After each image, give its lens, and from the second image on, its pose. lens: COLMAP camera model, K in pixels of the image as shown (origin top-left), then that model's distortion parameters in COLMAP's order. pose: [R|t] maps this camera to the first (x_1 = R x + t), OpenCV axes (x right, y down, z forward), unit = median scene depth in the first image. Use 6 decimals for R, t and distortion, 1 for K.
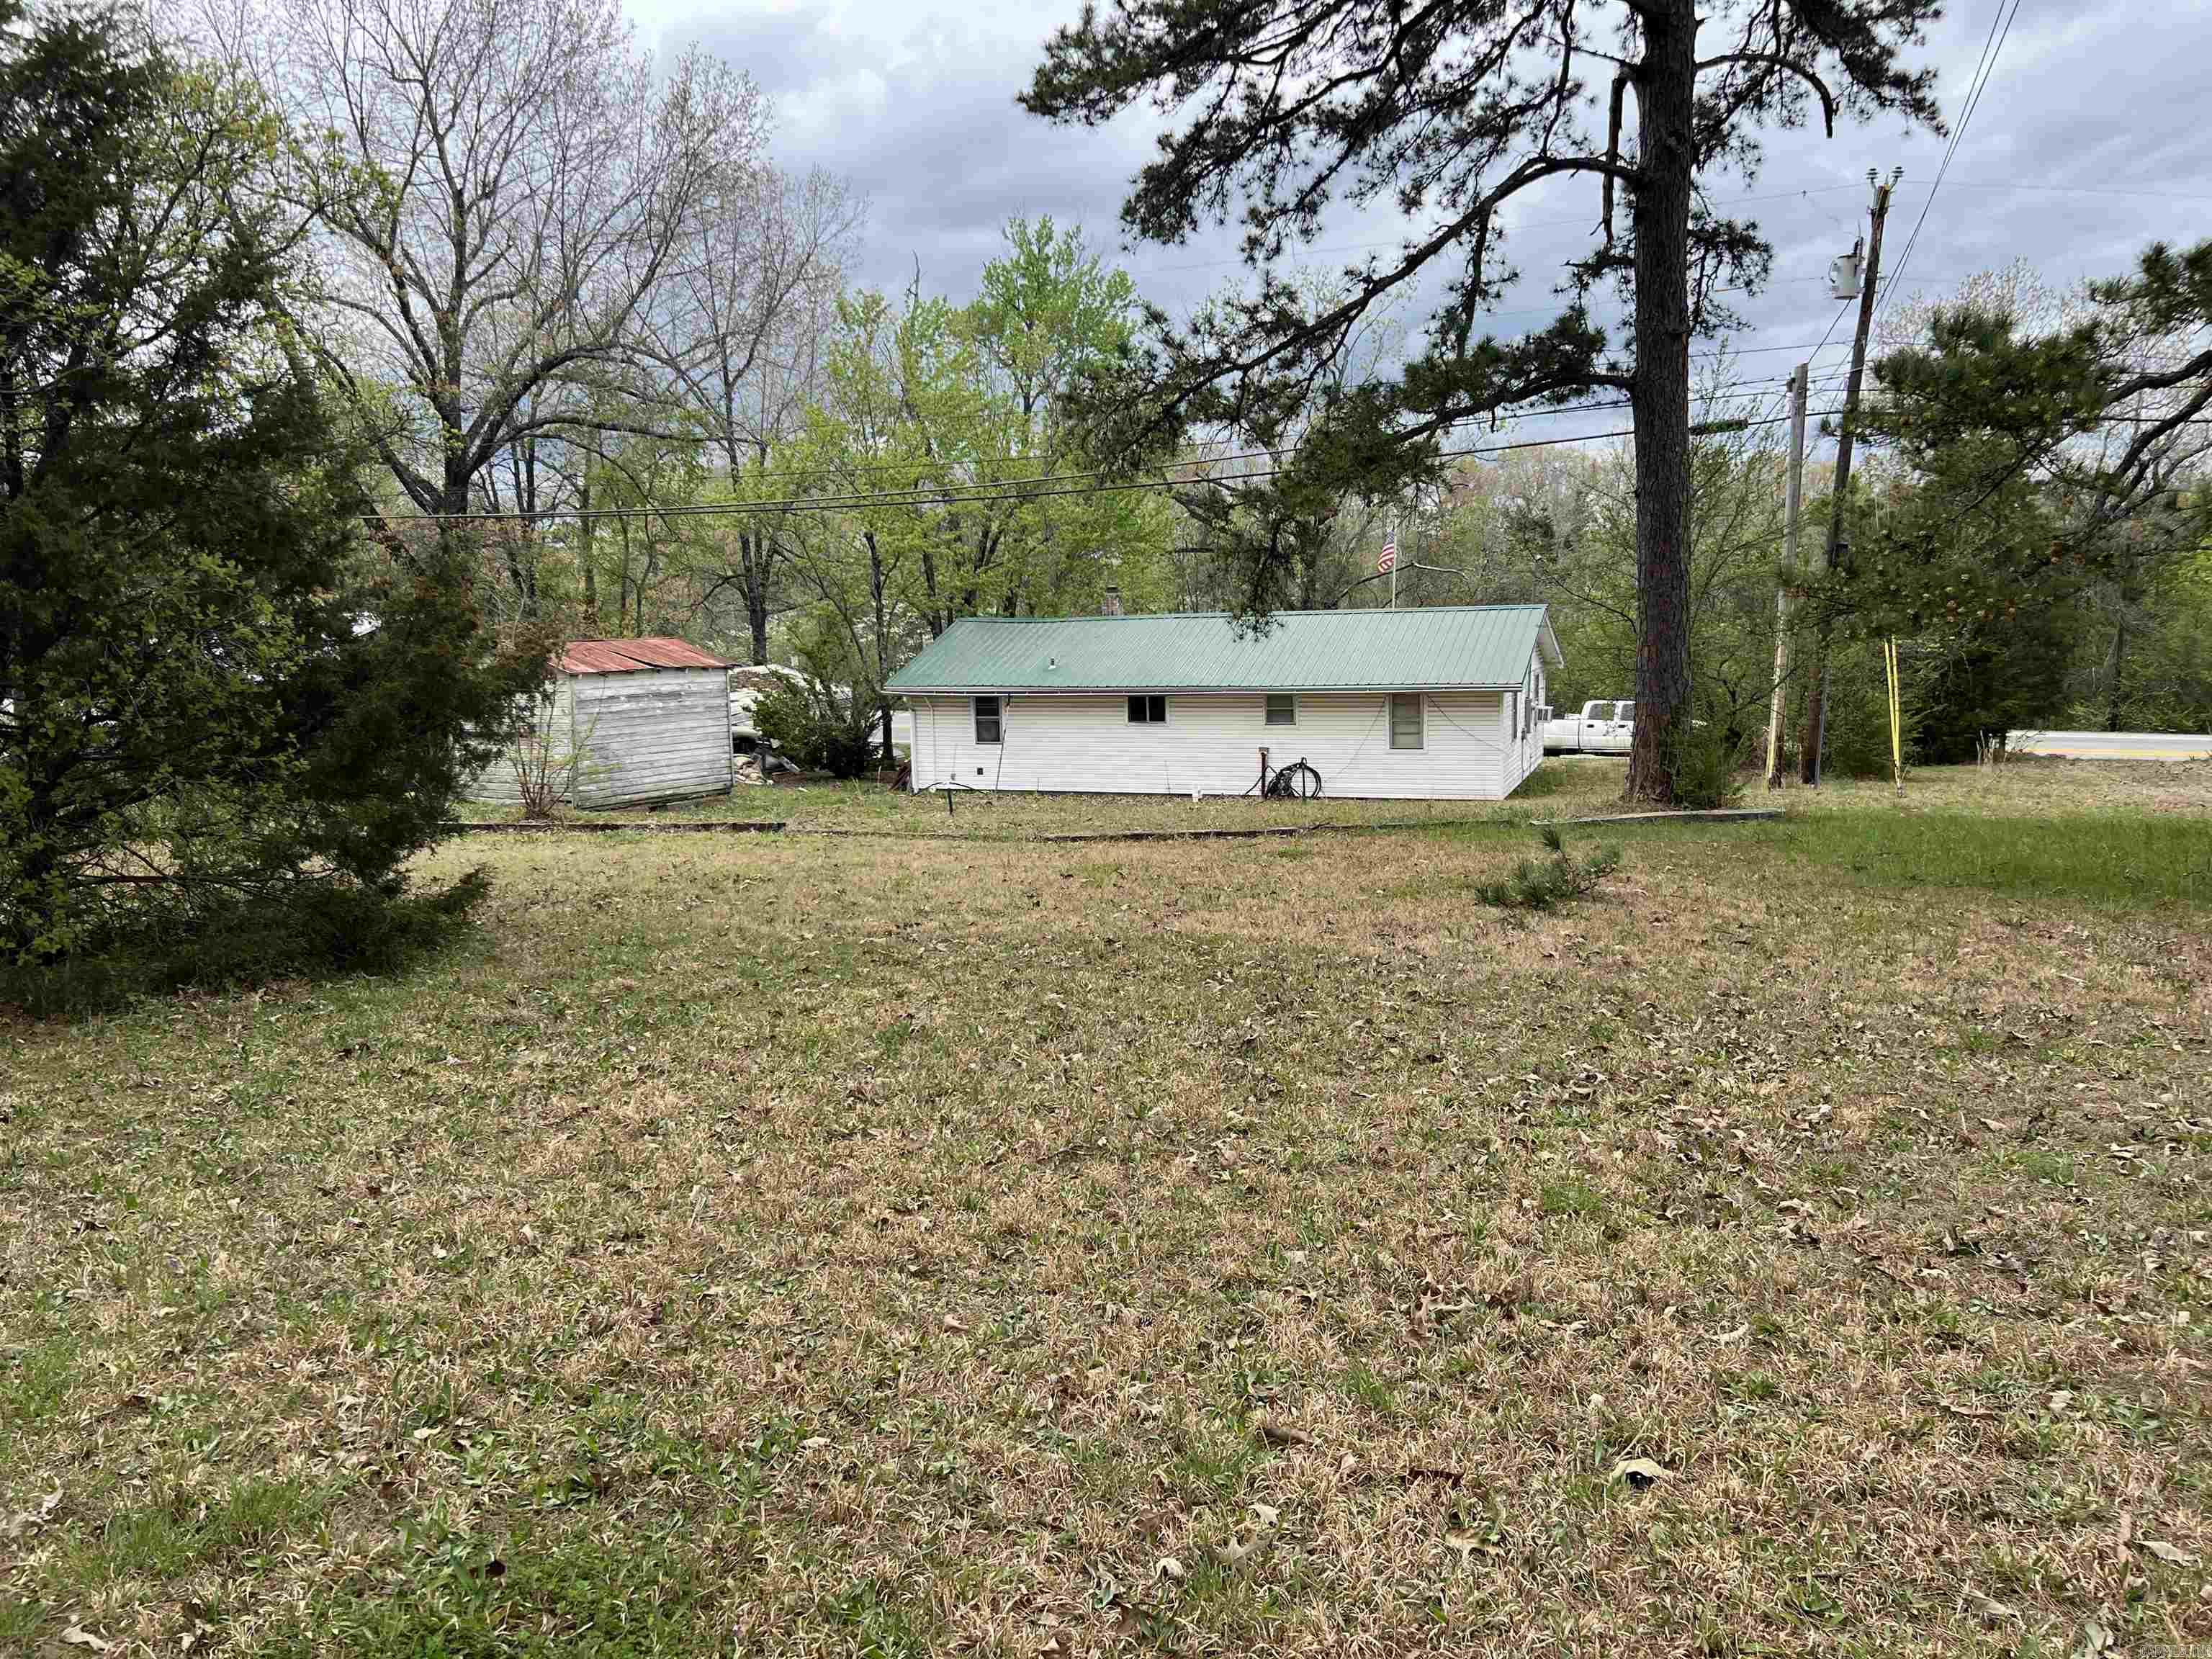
lens RADIAL K [[1659.7, 0, 1104.6], [0, 1659.7, 828.2], [0, 0, 1]] dist [0.040452, -0.046703]
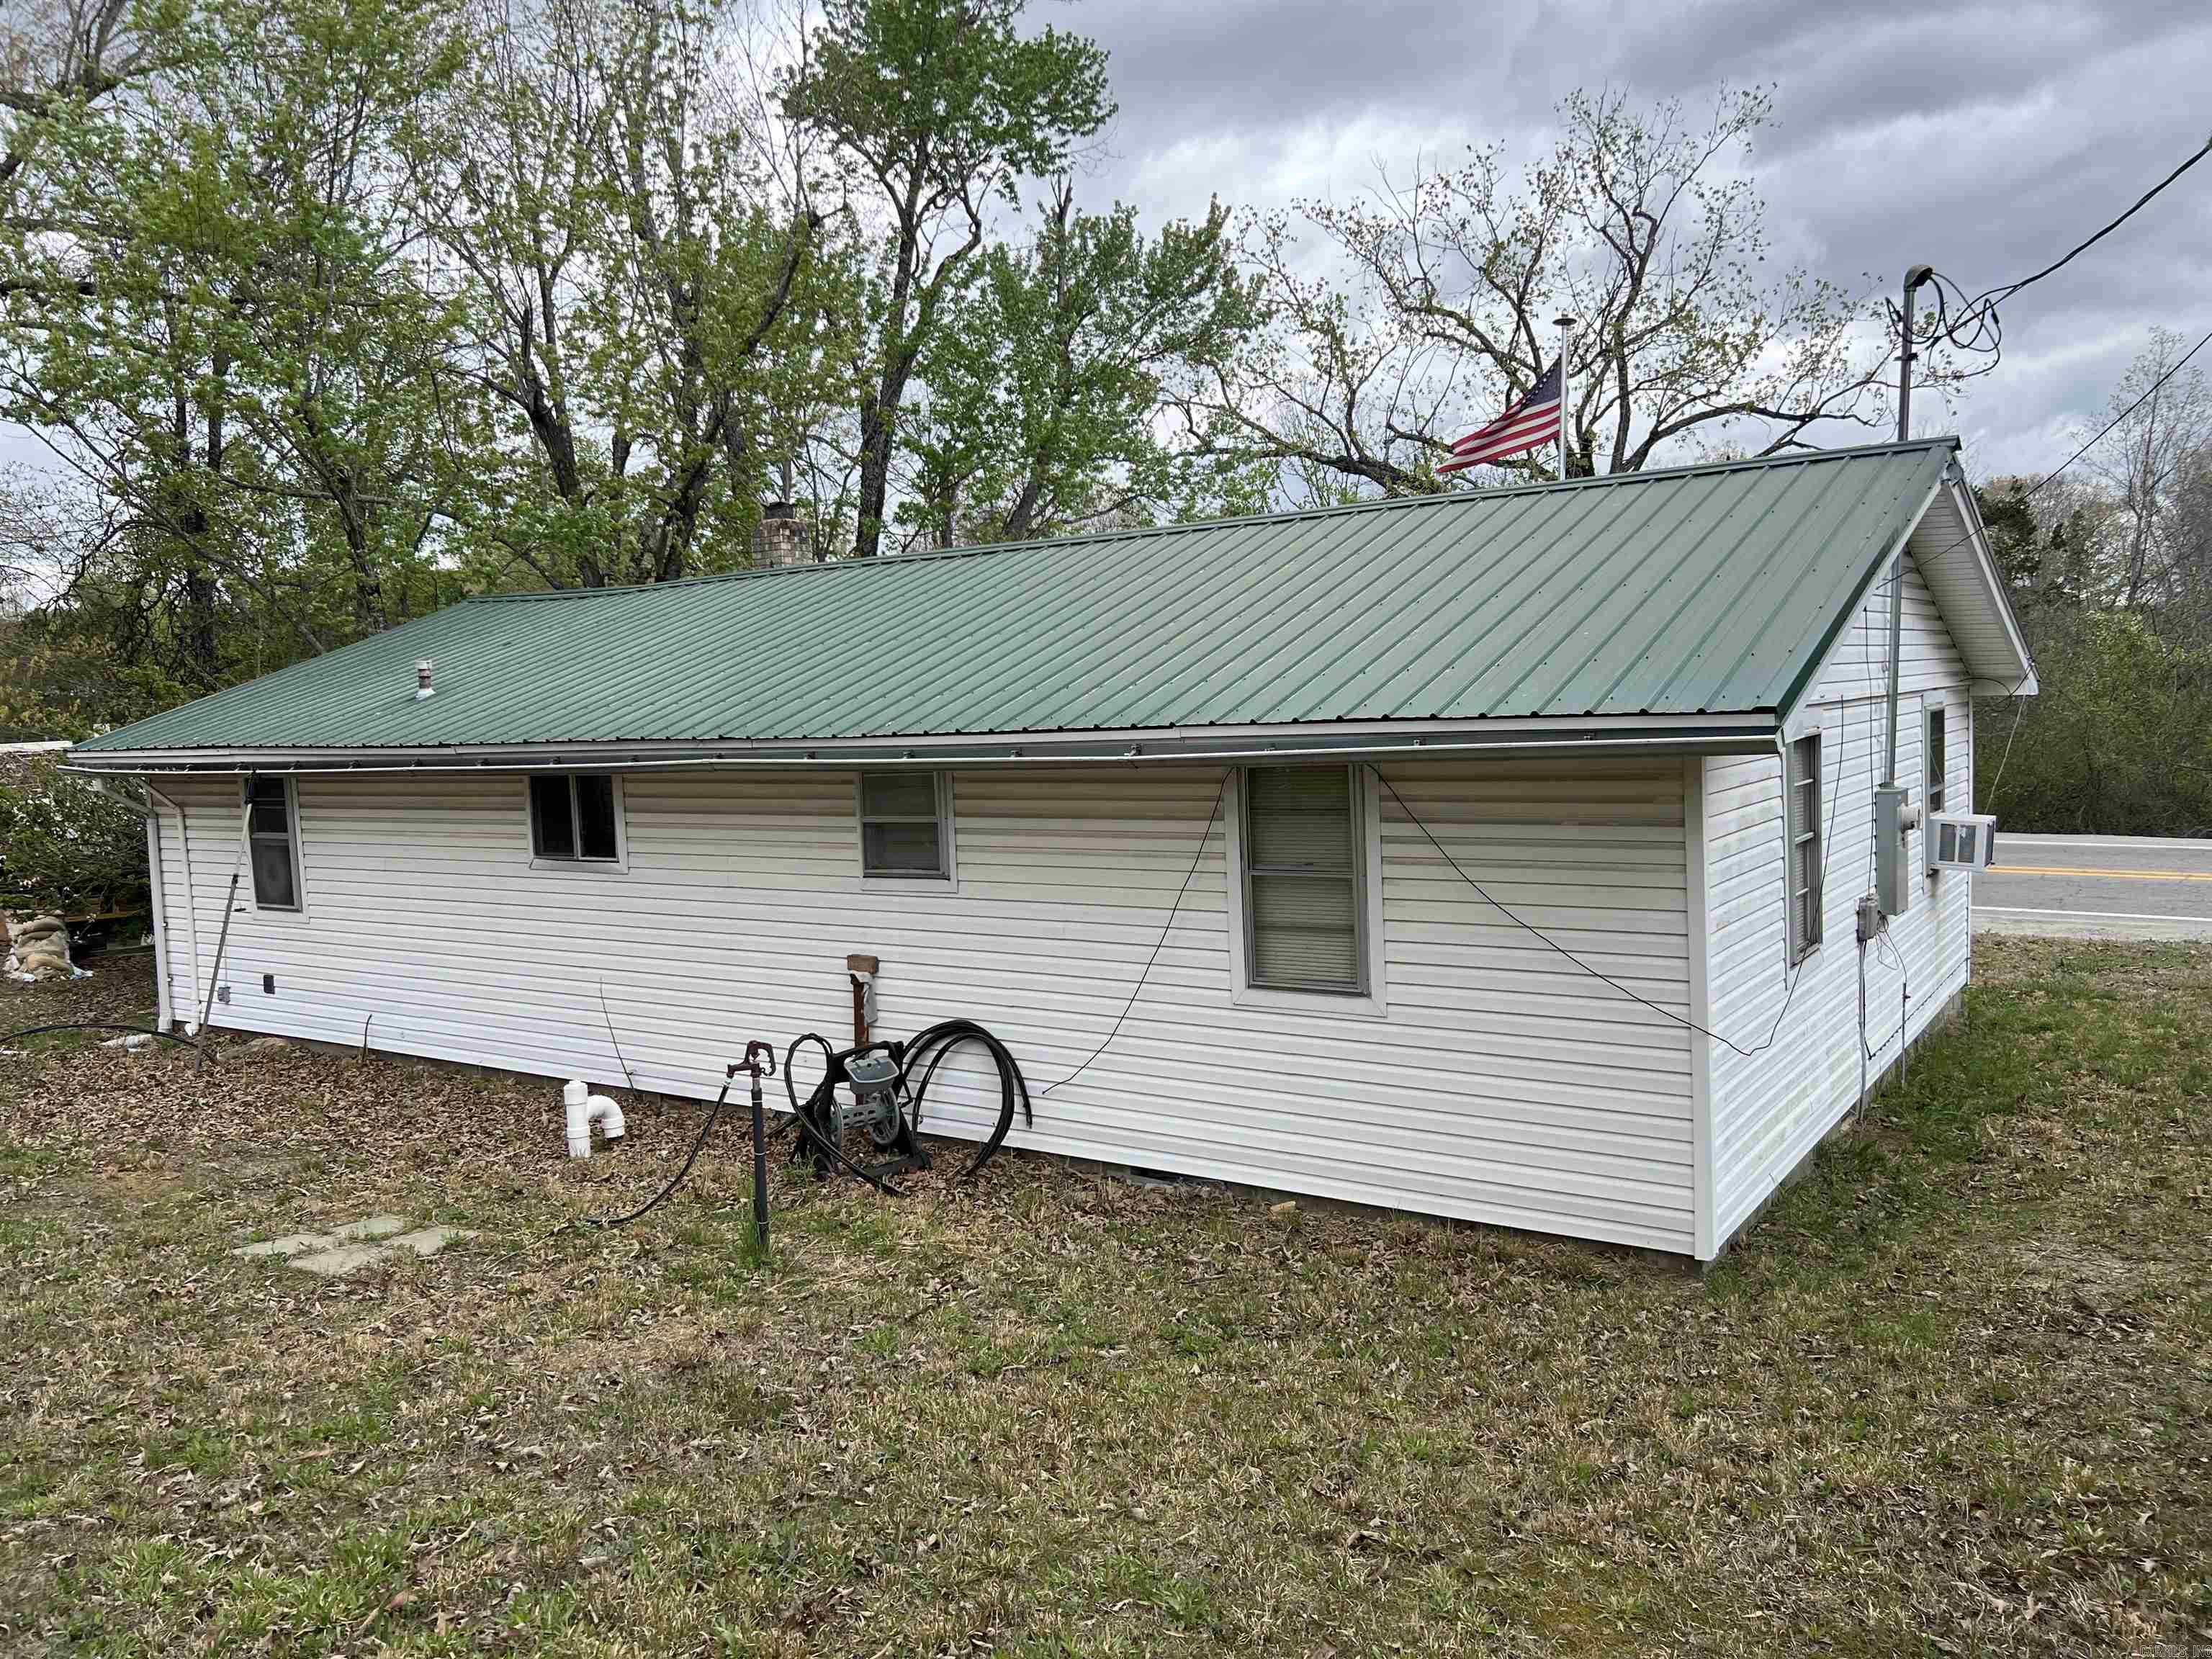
lens RADIAL K [[1659.7, 0, 1105.2], [0, 1659.7, 834.0], [0, 0, 1]] dist [0.040452, -0.046703]
pose [[0.967392, 0.008052, -0.253156, 0.193153], [-0.022383, 0.998302, -0.053779, -0.051159], [0.252293, 0.057692, 0.965930, 0.680469]]
